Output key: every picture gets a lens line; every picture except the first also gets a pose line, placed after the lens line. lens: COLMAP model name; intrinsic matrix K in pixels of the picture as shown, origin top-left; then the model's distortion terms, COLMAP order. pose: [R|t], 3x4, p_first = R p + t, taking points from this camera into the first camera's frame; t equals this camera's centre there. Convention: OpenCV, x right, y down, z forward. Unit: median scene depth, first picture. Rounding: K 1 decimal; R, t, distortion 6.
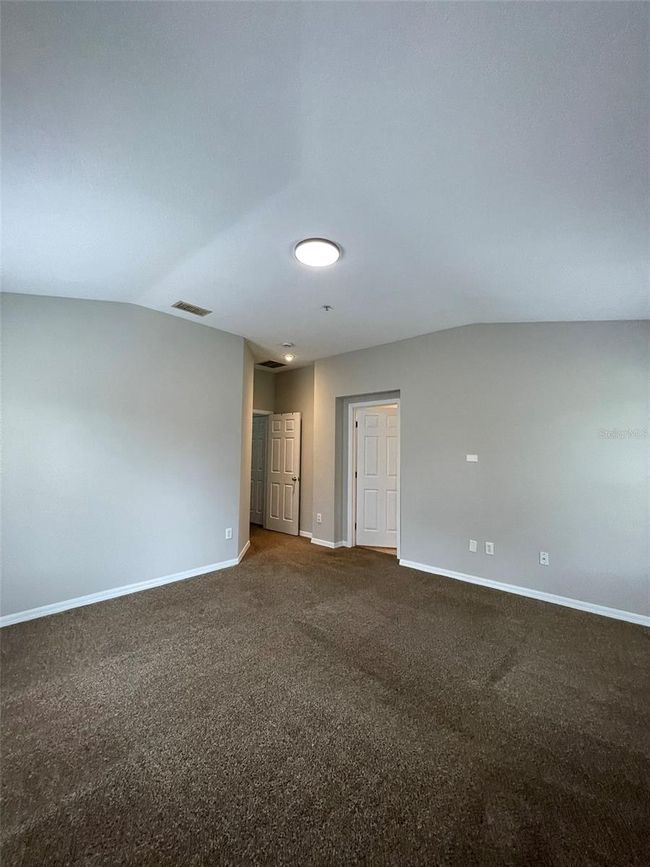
lens RADIAL K [[347.7, 0, 328.3], [0, 347.7, 429.5], [0, 0, 1]] dist [0.000209, 0.000108]
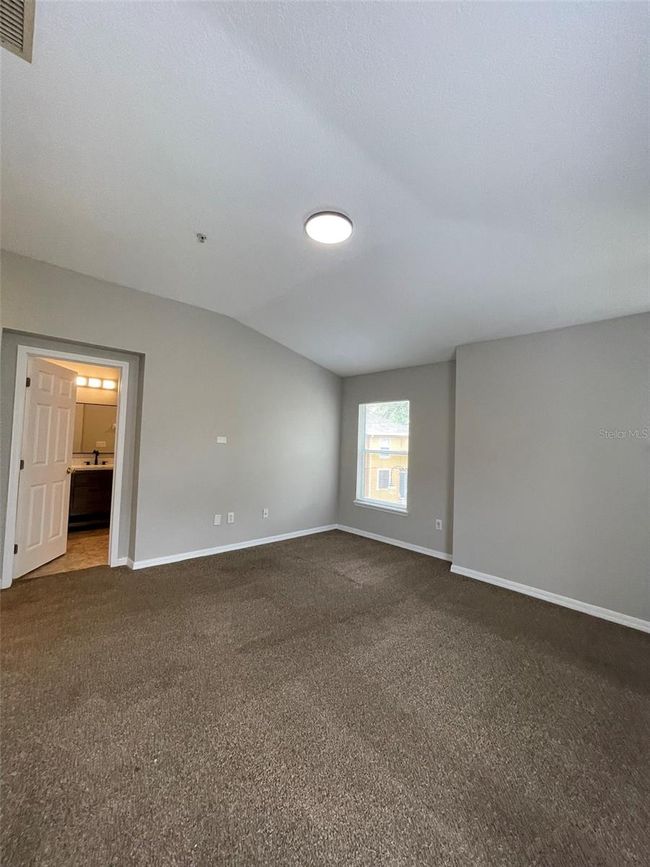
lens RADIAL K [[347.7, 0, 328.3], [0, 347.7, 429.5], [0, 0, 1]] dist [0.000209, 0.000108]
pose [[0.100650, 0.026794, 0.994561, -0.685238], [-0.107297, 0.994100, -0.015924, 0.033587], [-0.989119, -0.105110, 0.102931, 0.605410]]
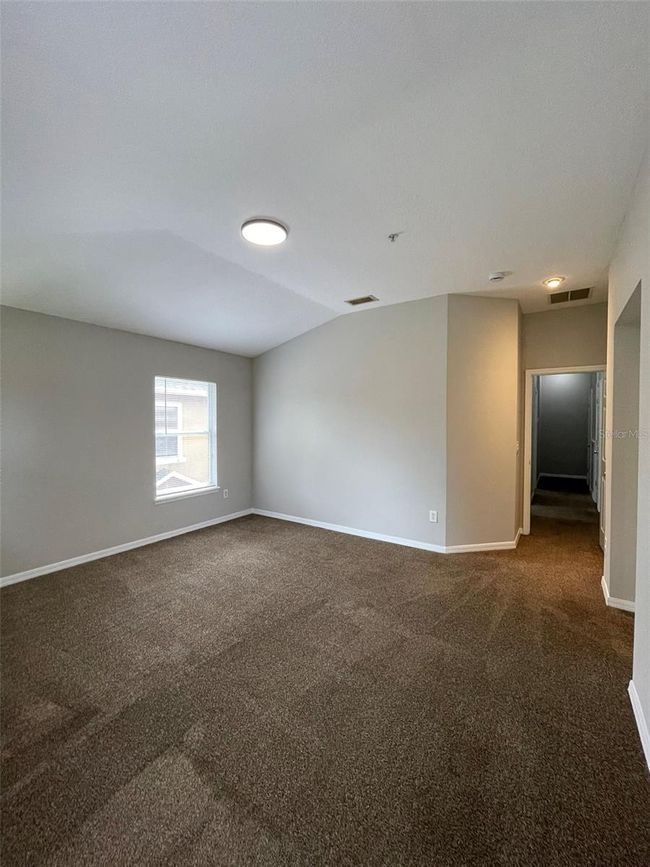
lens RADIAL K [[349.2, 0, 325.0], [0, 349.2, 433.5], [0, 0, 1]] dist [0.000030, 0.000043]
pose [[0.122934, 0.022310, -0.992164, 0.706007], [0.074828, 0.996693, 0.031683, 0.030600], [0.989590, -0.078136, 0.120858, 0.720723]]
